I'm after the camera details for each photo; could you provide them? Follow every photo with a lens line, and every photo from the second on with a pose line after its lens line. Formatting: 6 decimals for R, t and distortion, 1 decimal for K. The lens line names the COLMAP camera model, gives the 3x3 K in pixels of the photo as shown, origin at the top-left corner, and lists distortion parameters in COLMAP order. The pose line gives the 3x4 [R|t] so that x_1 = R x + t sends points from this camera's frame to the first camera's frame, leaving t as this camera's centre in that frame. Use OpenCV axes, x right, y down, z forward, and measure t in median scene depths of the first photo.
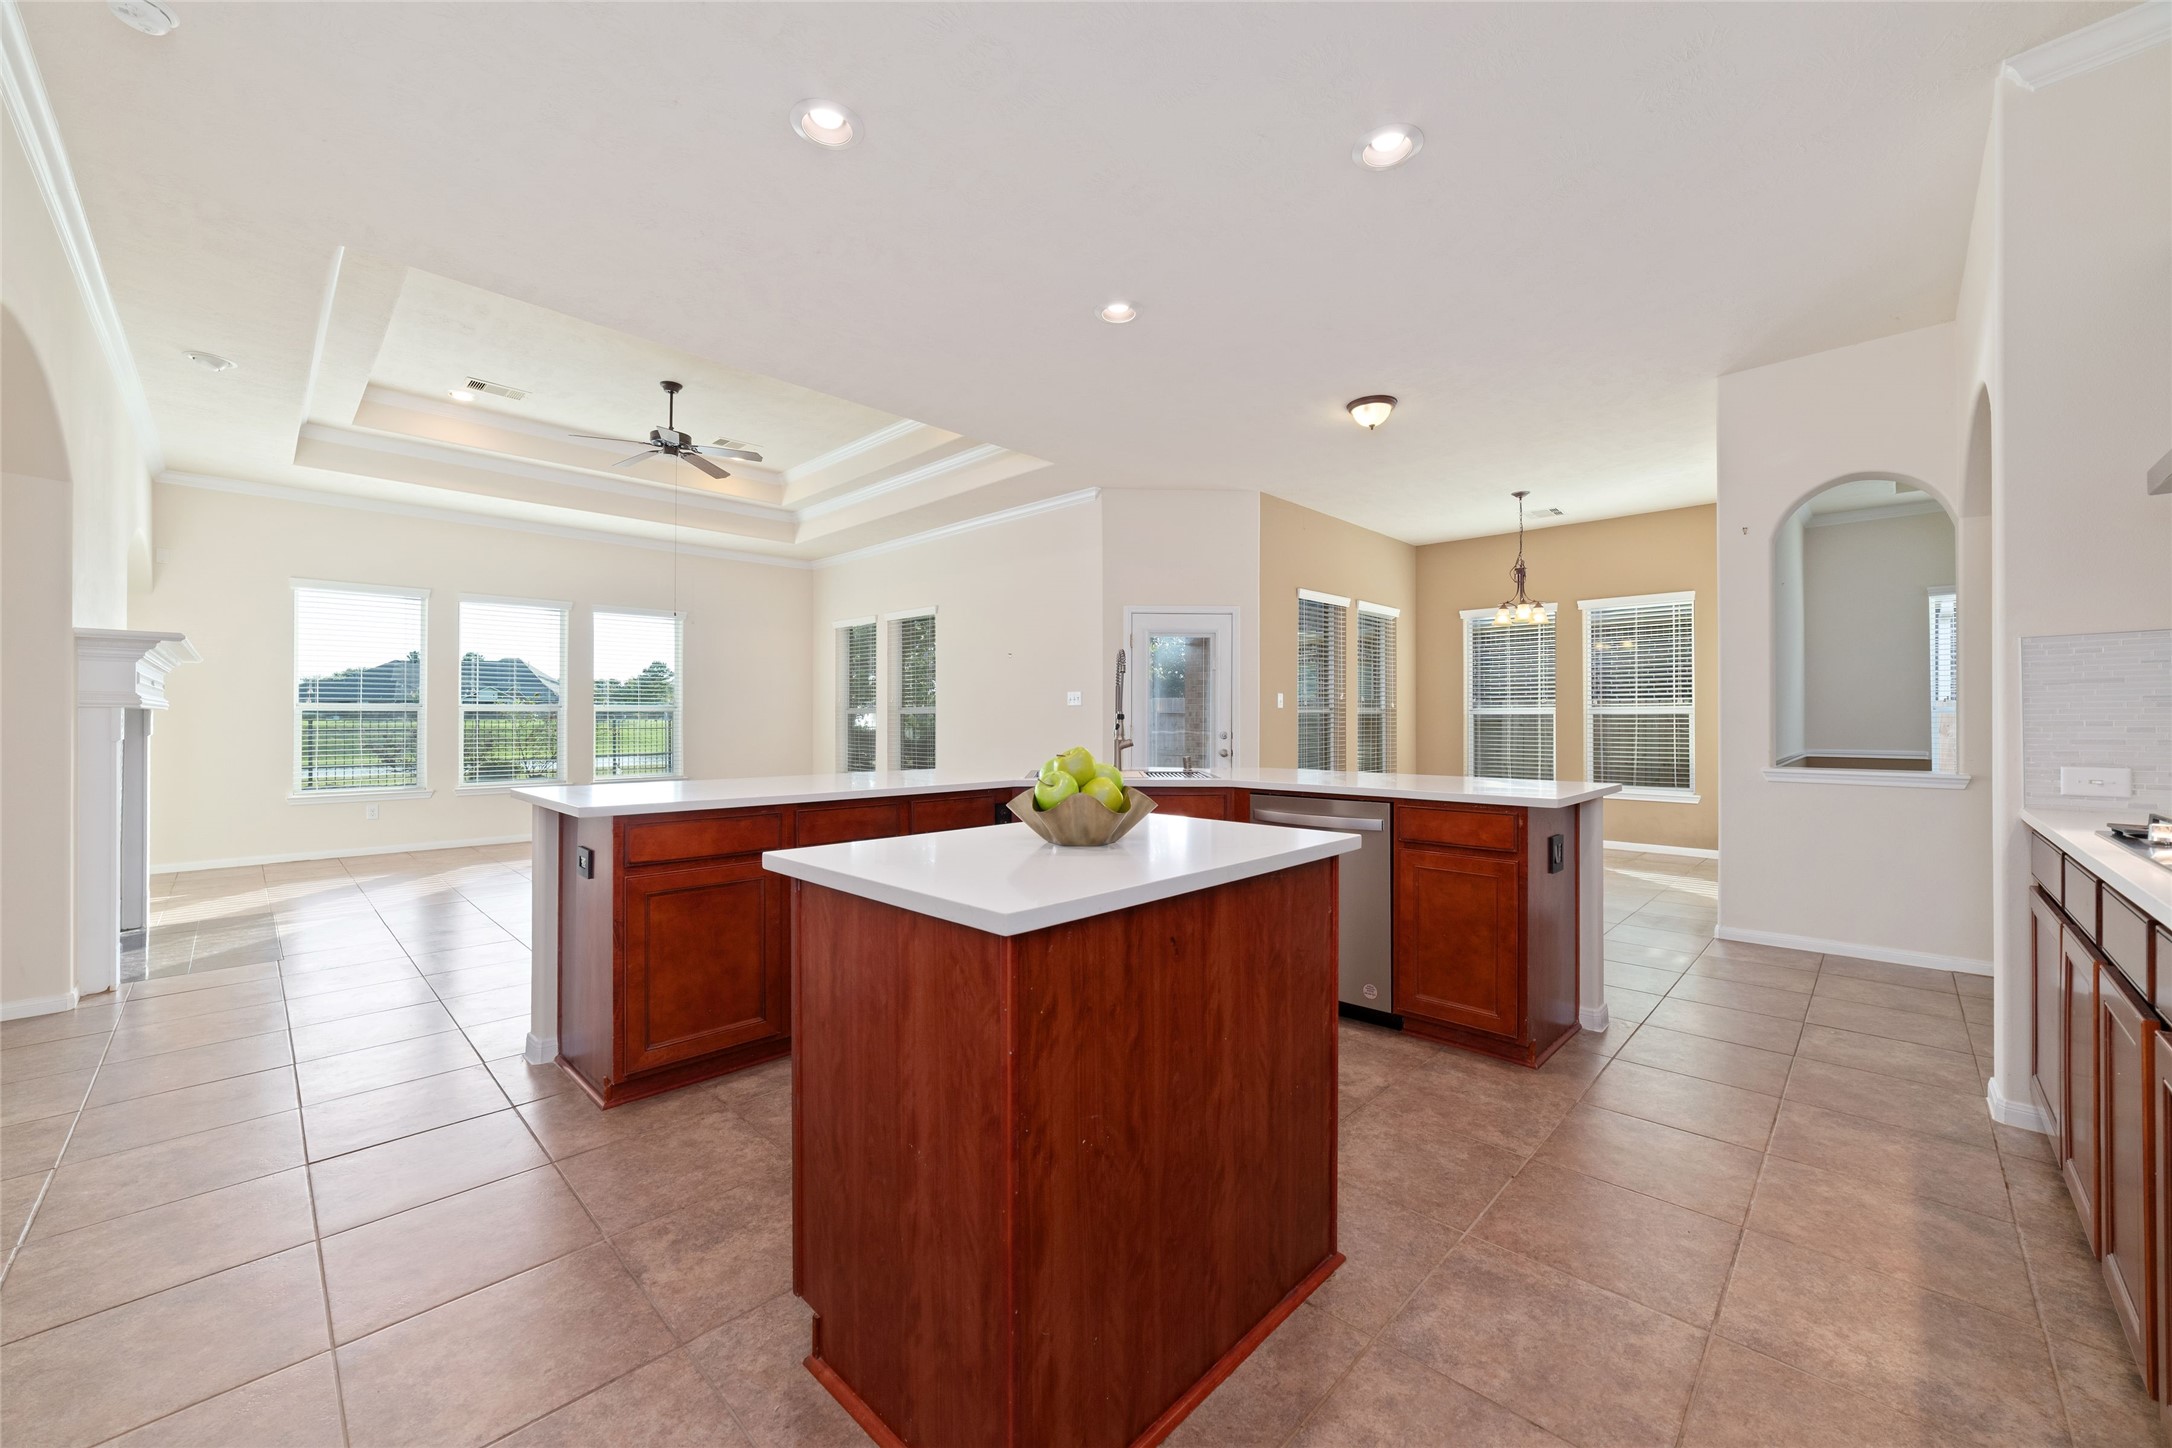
lens RADIAL K [[836.2, 0, 1086.8], [0, 836.2, 709.2], [0, 0, 1]] dist [-0.019776, 0.006012]
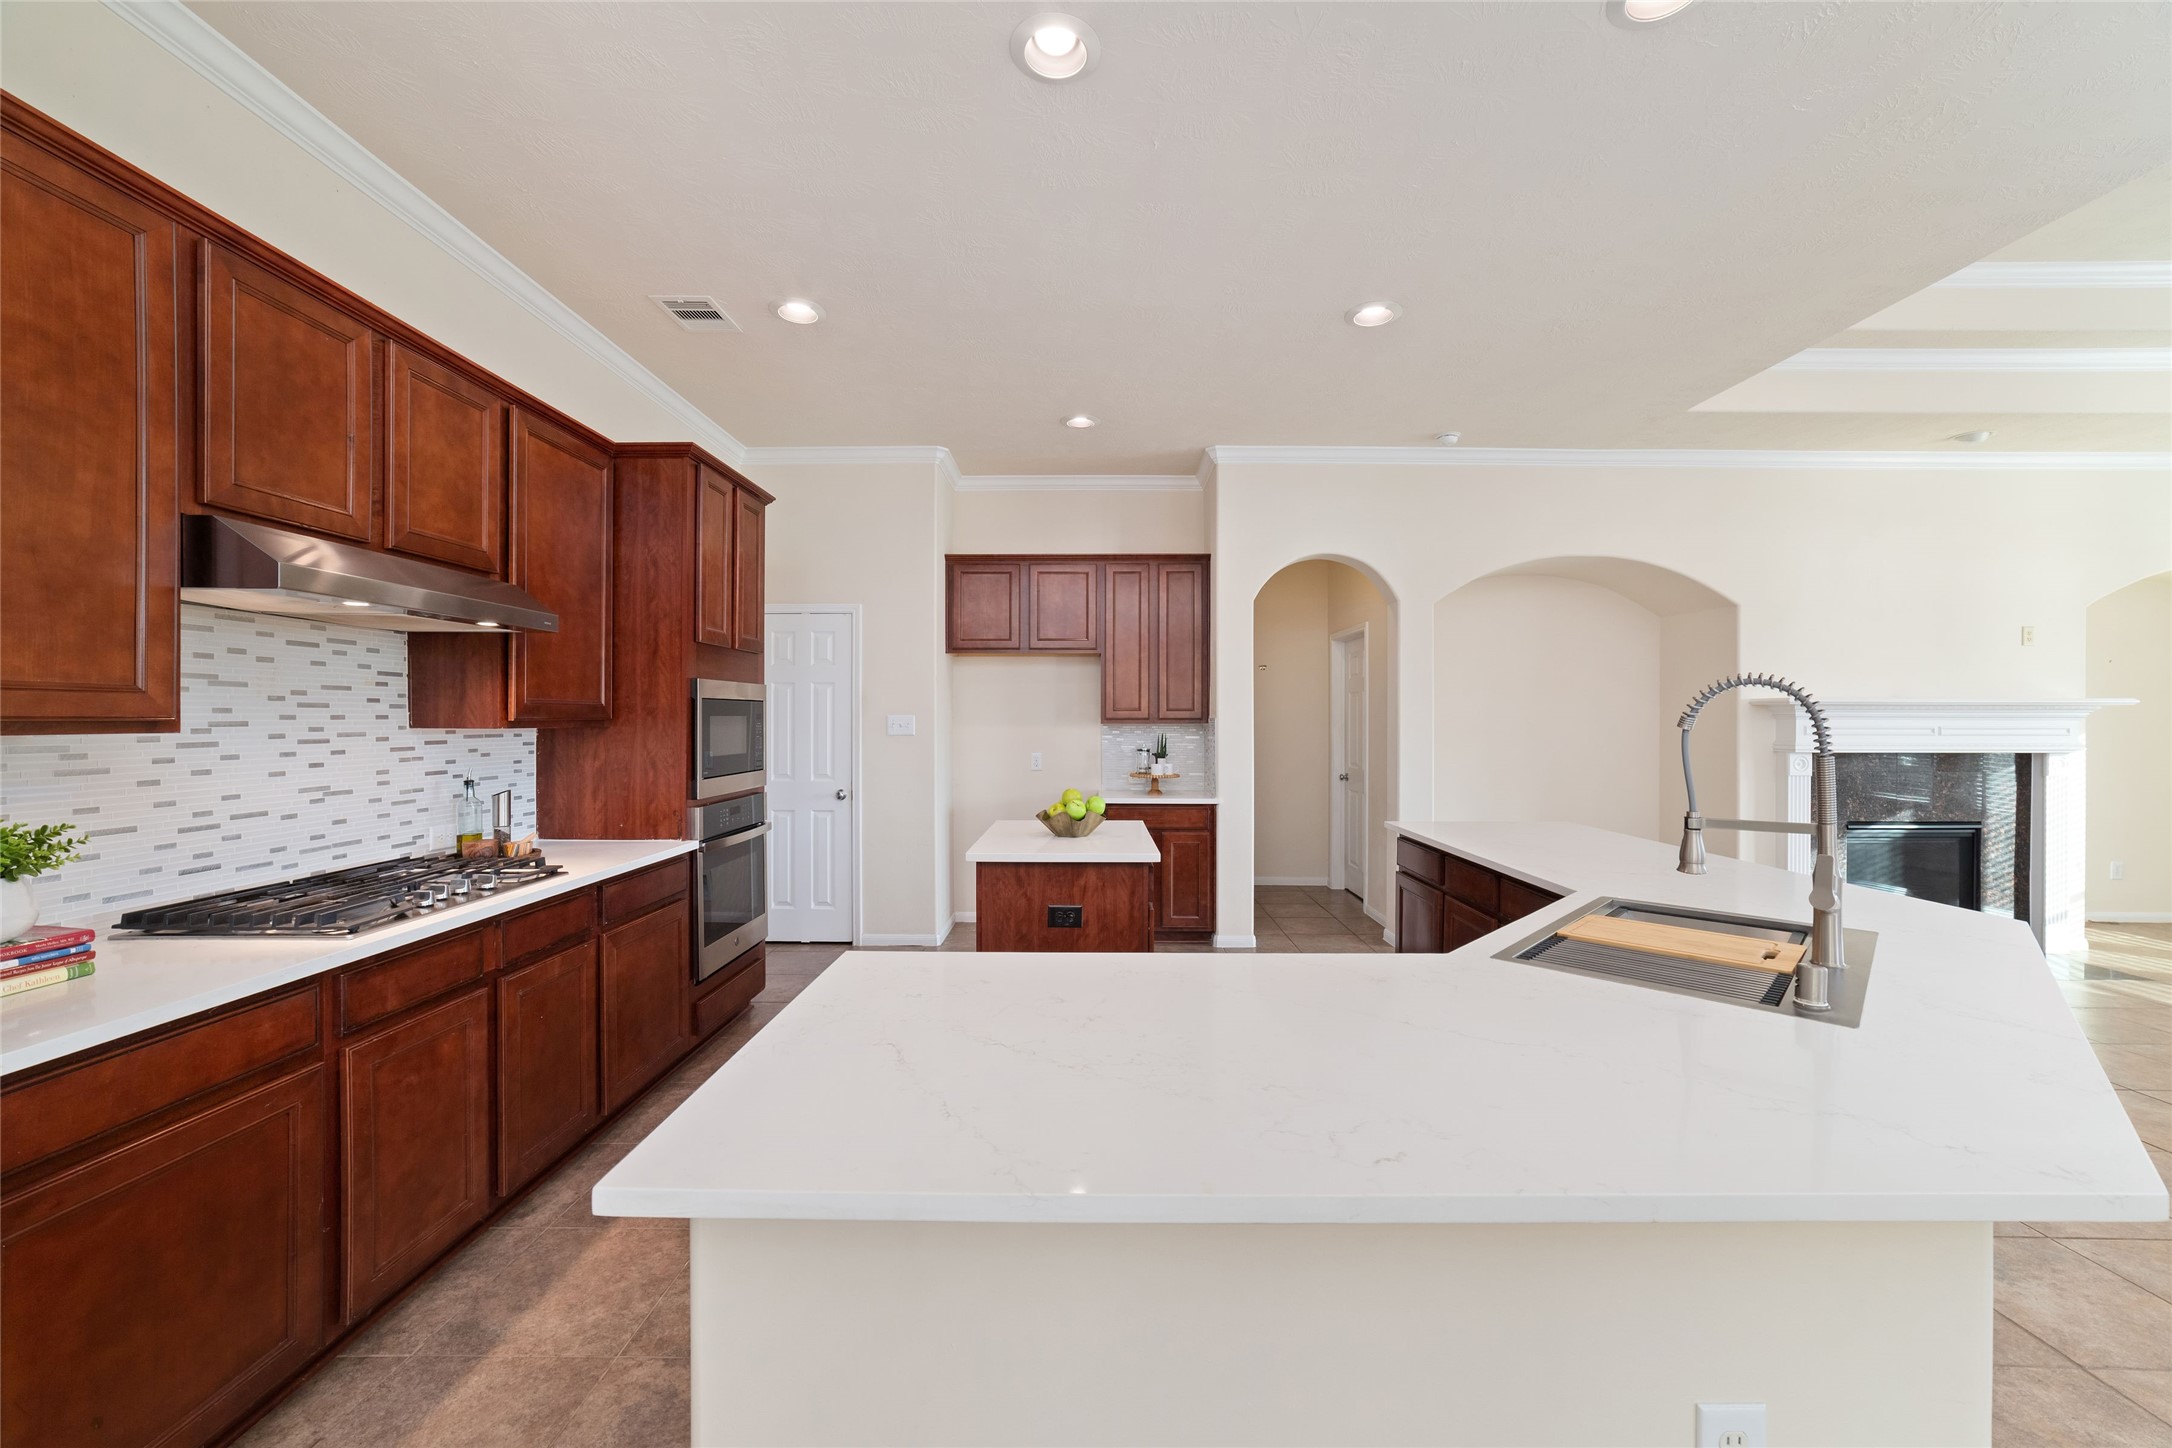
lens RADIAL K [[836.2, 0, 1091.2], [0, 836.2, 720.2], [0, 0, 1]] dist [-0.019776, 0.006012]
pose [[-0.720693, -0.002057, -0.693251, 0.367999], [0.005517, 0.999947, -0.008702, -0.027962], [0.693232, -0.010096, -0.720644, 0.671525]]
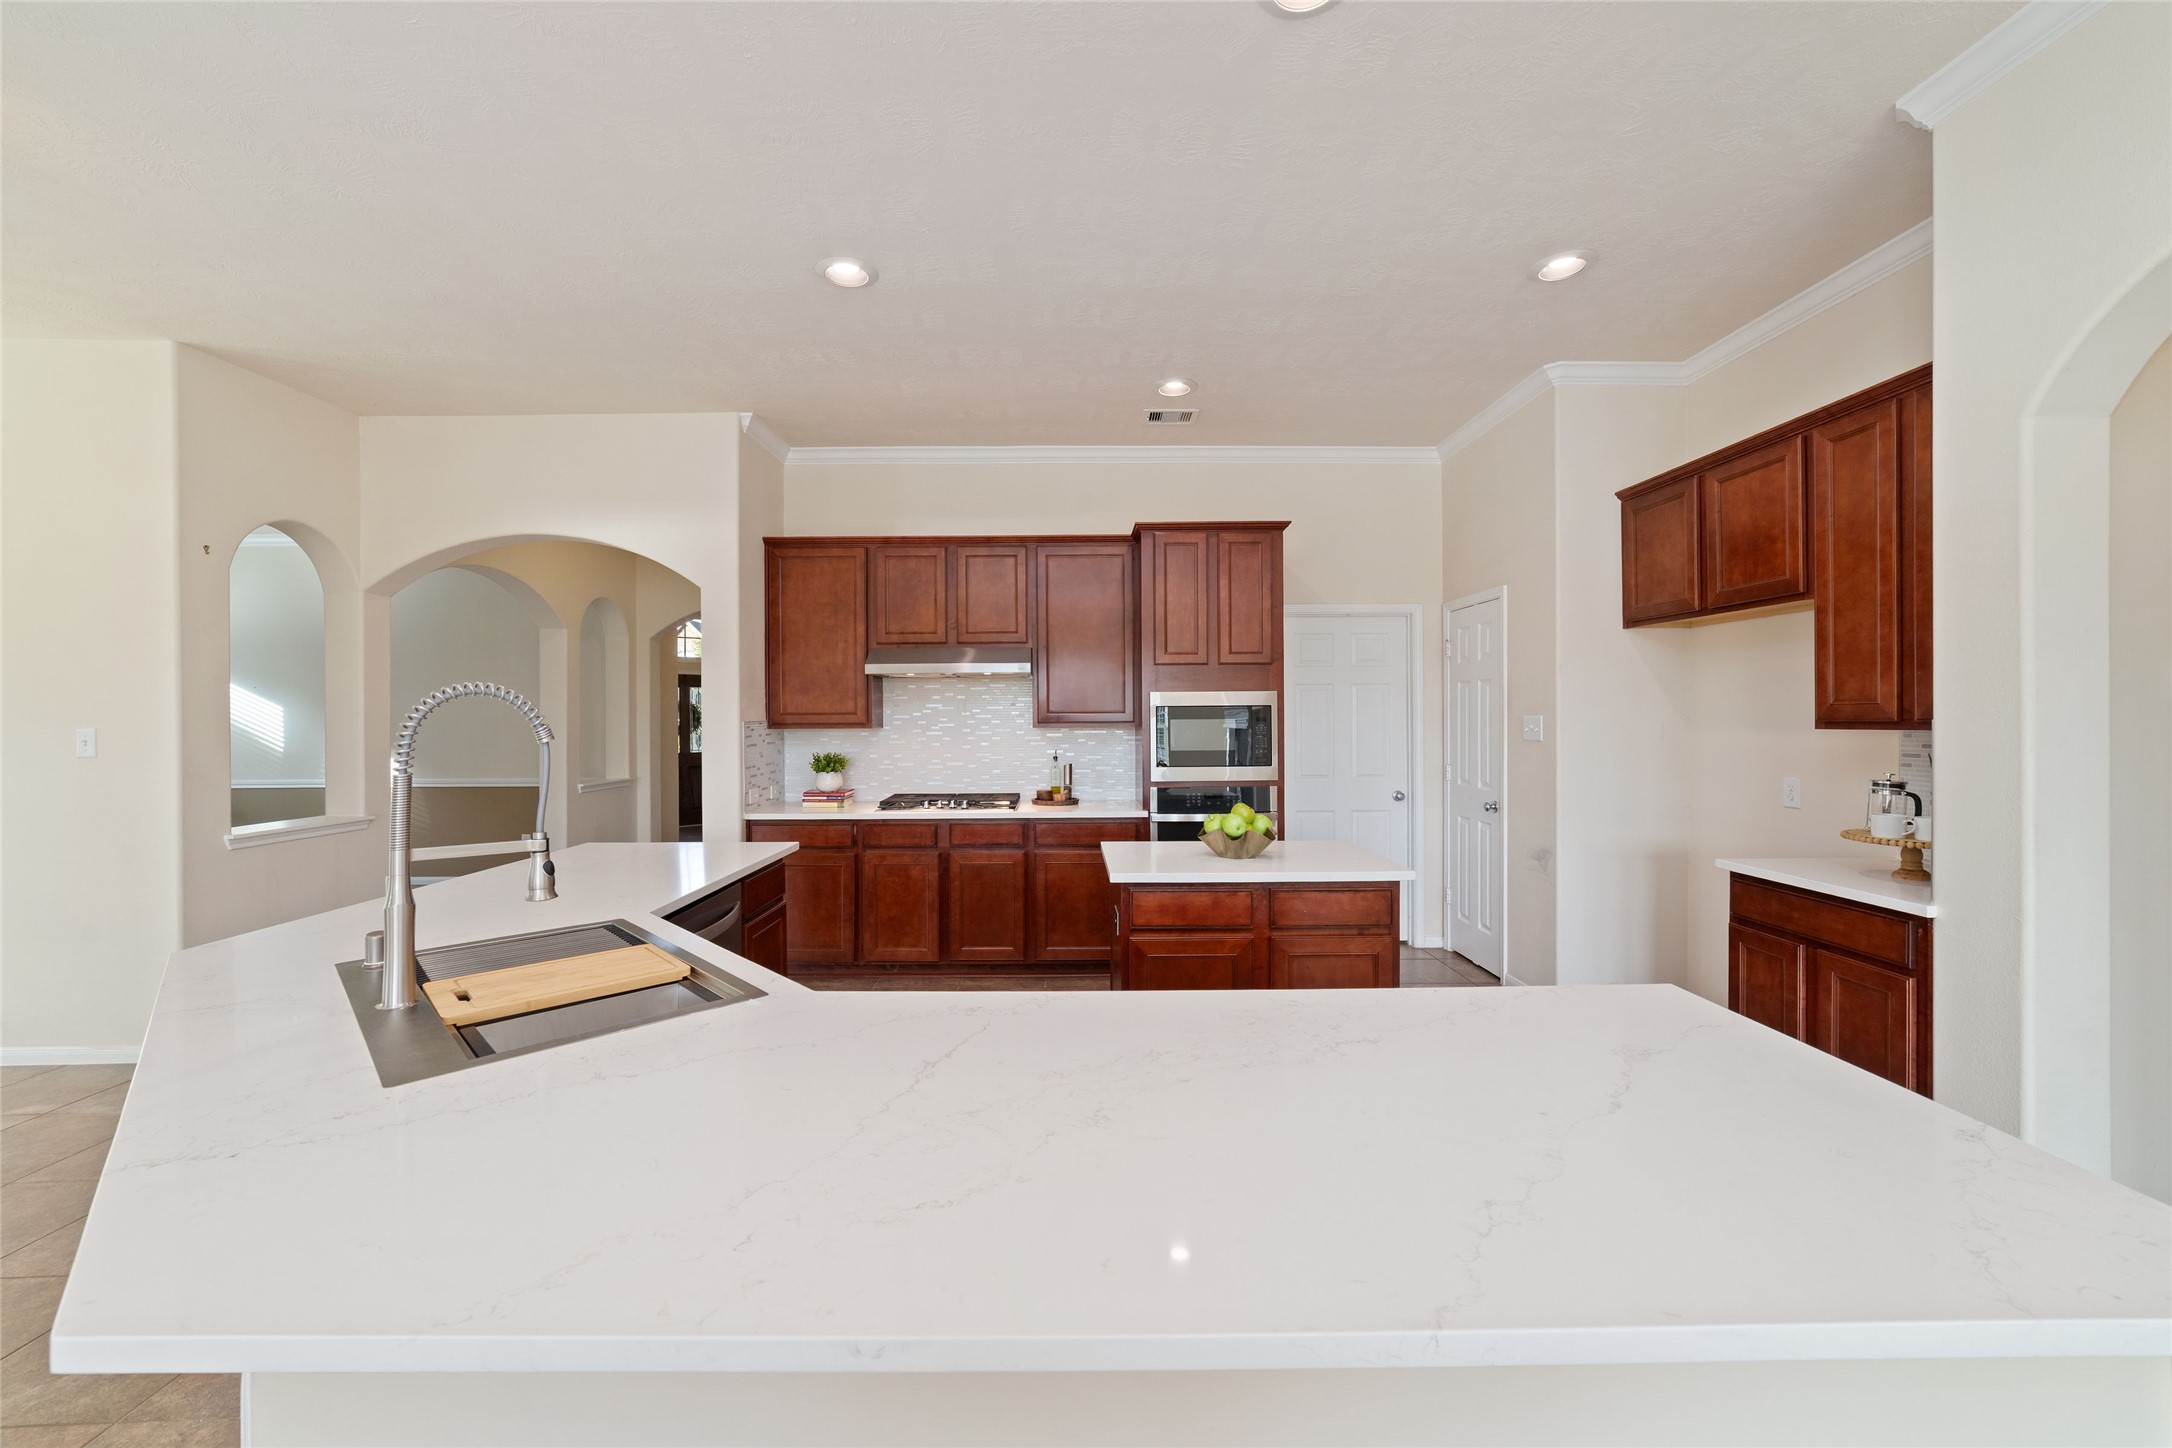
lens RADIAL K [[836.2, 0, 1071.8], [0, 836.2, 720.6], [0, 0, 1]] dist [-0.019776, 0.006012]
pose [[-0.699187, -0.000122, 0.714938, -0.276996], [-0.004576, 0.999980, -0.004304, -0.032493], [-0.714924, -0.006281, -0.699174, 0.671077]]
